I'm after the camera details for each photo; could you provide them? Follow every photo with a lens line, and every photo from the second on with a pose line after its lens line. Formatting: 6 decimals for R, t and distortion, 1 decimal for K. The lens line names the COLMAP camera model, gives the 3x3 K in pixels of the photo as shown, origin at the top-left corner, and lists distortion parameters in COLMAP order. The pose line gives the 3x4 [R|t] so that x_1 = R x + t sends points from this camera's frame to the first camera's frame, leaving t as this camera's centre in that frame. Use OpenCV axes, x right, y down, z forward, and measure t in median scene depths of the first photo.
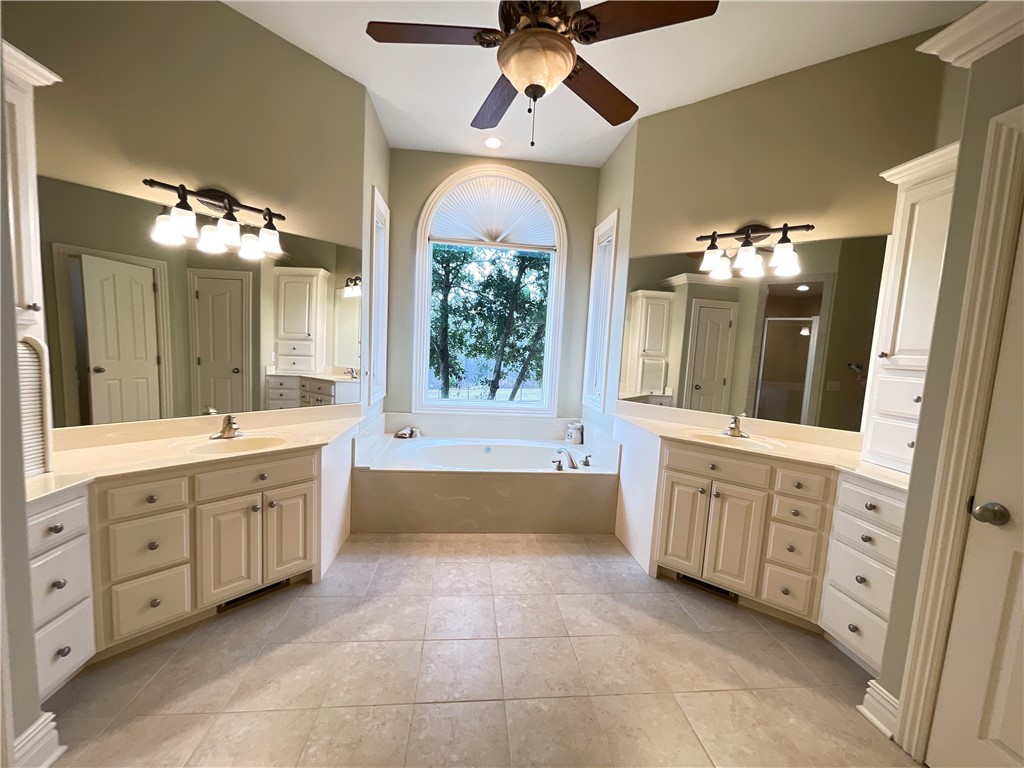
lens RADIAL K [[411.1, 0, 511.6], [0, 411.1, 385.9], [0, 0, 1]] dist [-0.003524, 0.000774]
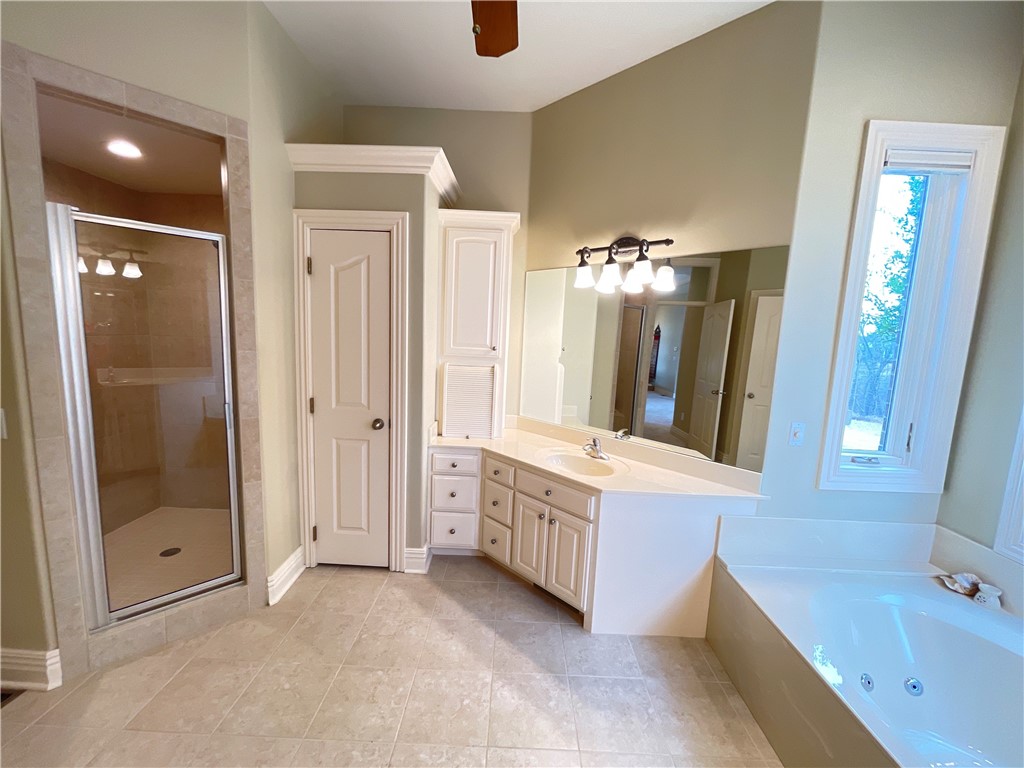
lens RADIAL K [[411.1, 0, 508.0], [0, 411.1, 386.1], [0, 0, 1]] dist [-0.003524, 0.000774]
pose [[-0.103623, 0.070607, -0.992107, 0.466043], [-0.147130, 0.985415, 0.085498, -0.134903], [0.983674, 0.154829, -0.091724, 0.884320]]
